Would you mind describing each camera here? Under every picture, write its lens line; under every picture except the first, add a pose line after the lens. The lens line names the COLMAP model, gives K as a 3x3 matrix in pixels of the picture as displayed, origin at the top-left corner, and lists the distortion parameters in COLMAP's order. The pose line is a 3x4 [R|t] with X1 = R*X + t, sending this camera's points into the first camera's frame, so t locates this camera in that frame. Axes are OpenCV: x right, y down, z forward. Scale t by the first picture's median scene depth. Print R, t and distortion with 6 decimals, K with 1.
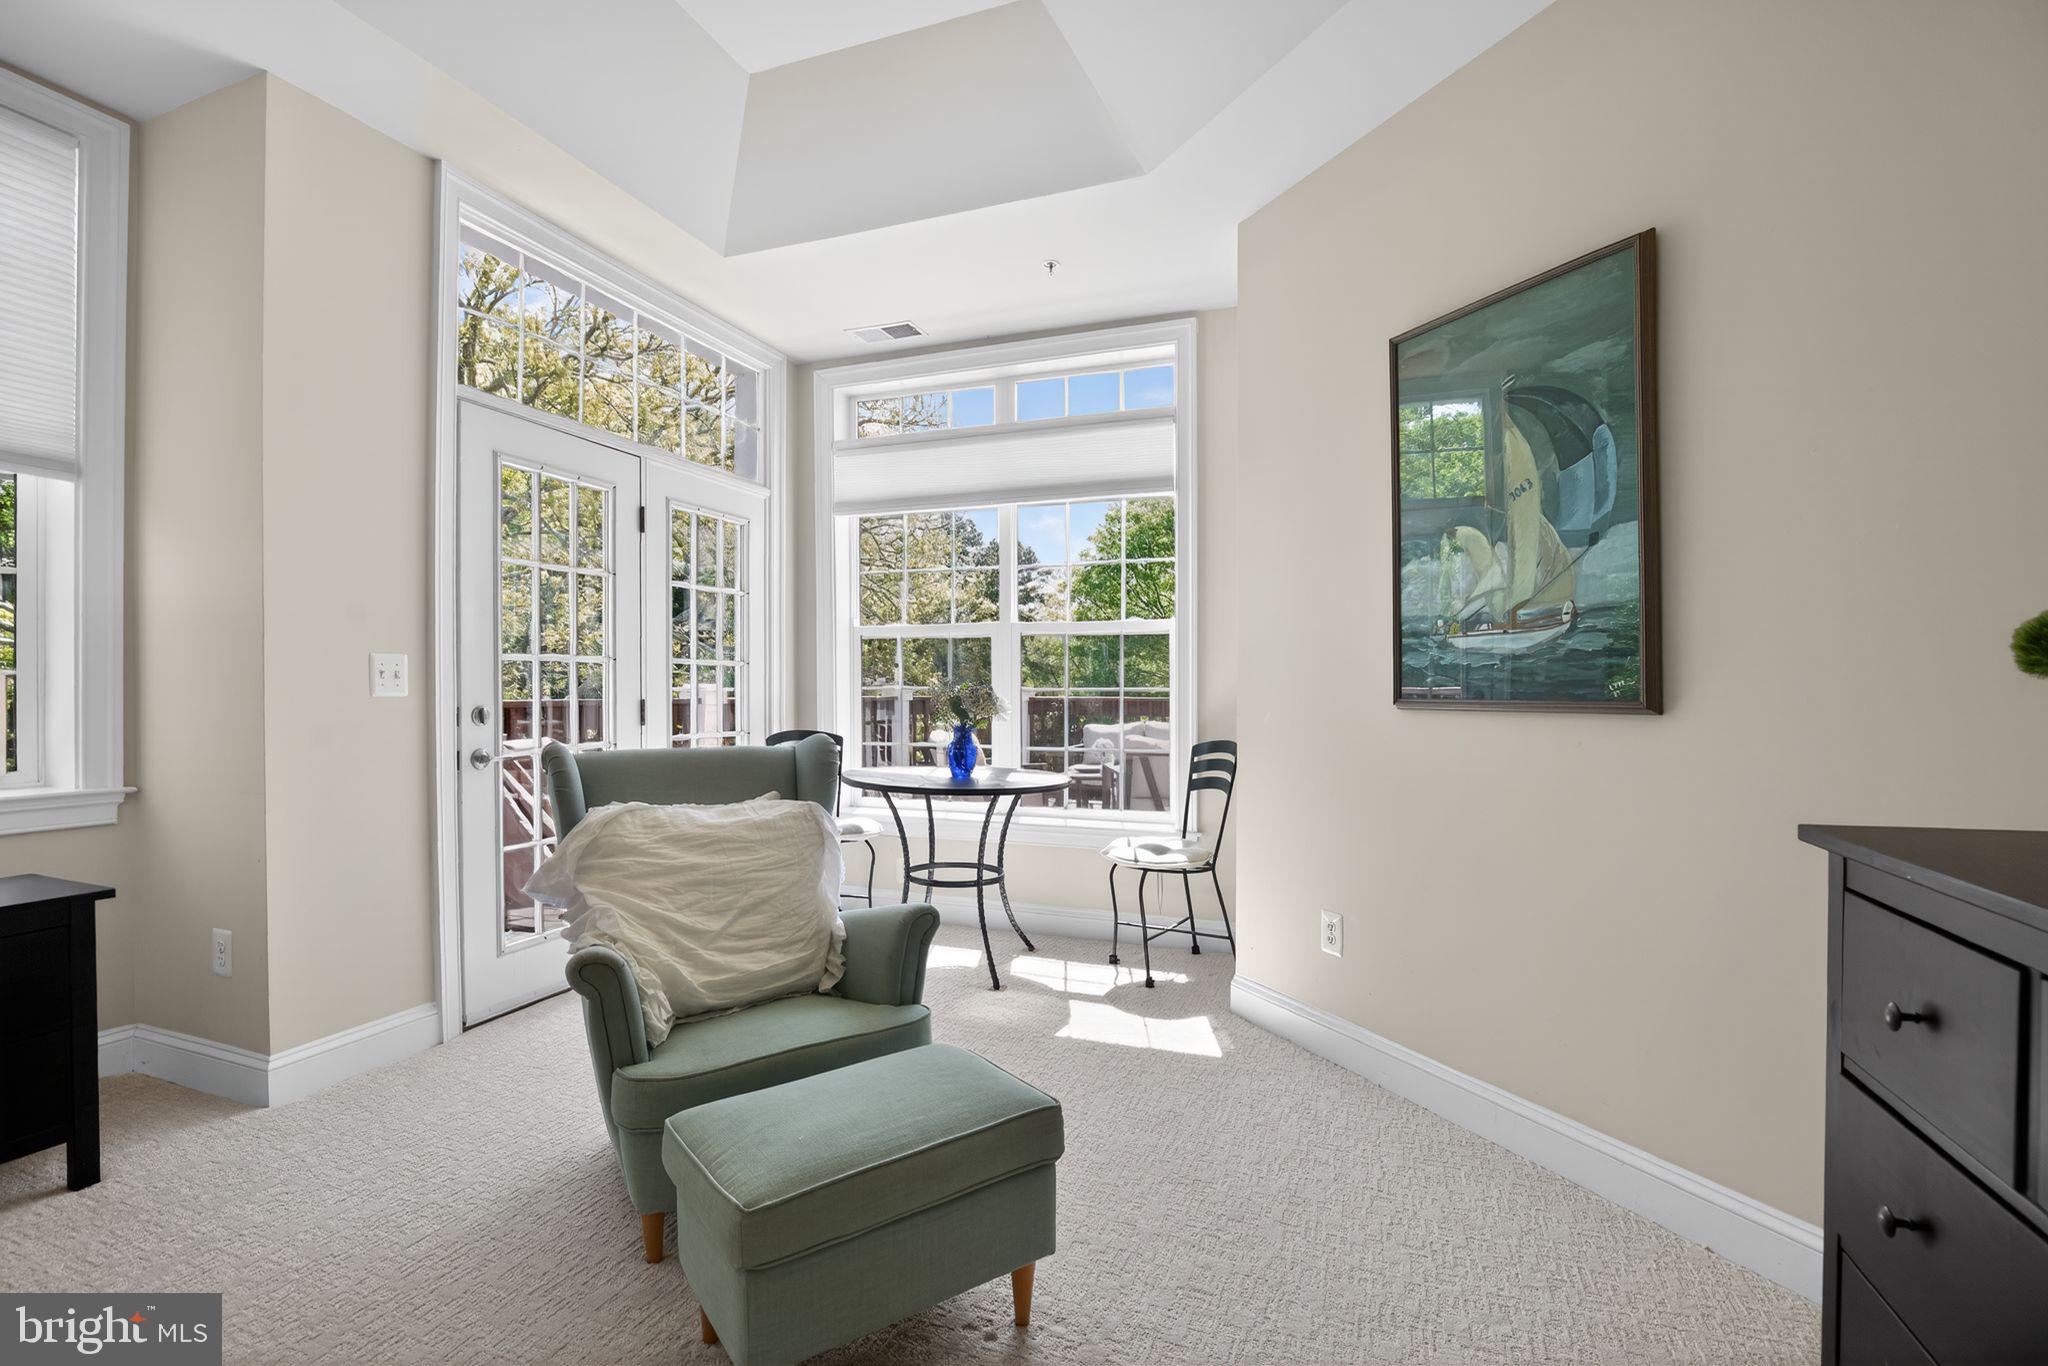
lens RADIAL K [[940.6, 0, 1011.9], [0, 940.6, 682.4], [0, 0, 1]] dist [-0.024757, 0.001894]
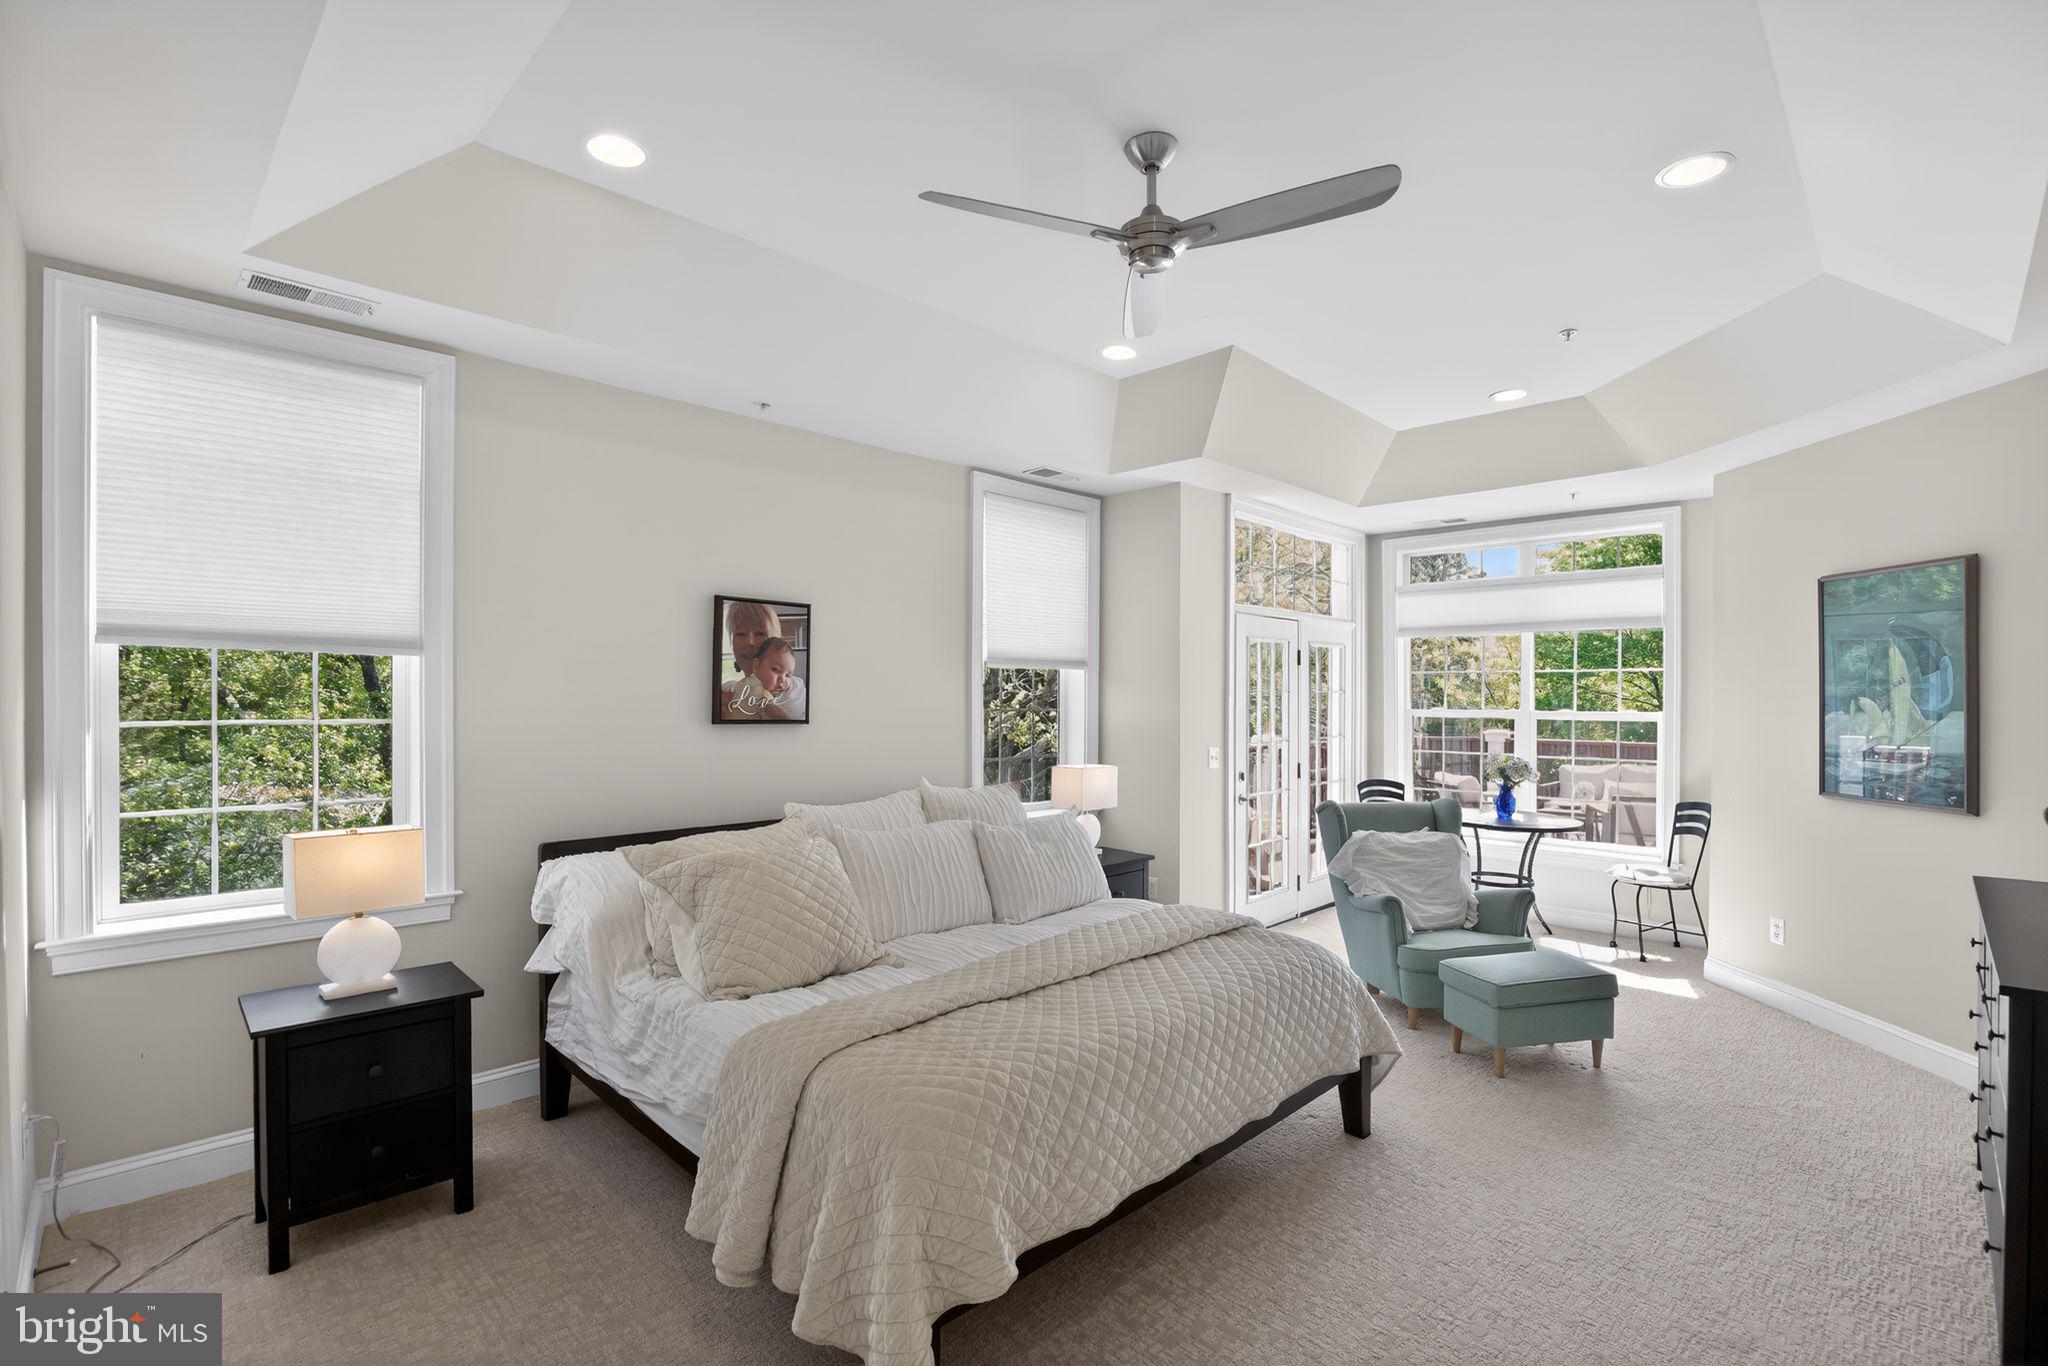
lens RADIAL K [[940.6, 0, 1035.9], [0, 940.6, 699.0], [0, 0, 1]] dist [-0.024757, 0.001894]
pose [[0.920540, 0.004820, -0.390618, -0.188610], [-0.000987, 0.999949, 0.010013, -0.128799], [0.390647, -0.008832, 0.920498, -0.844205]]
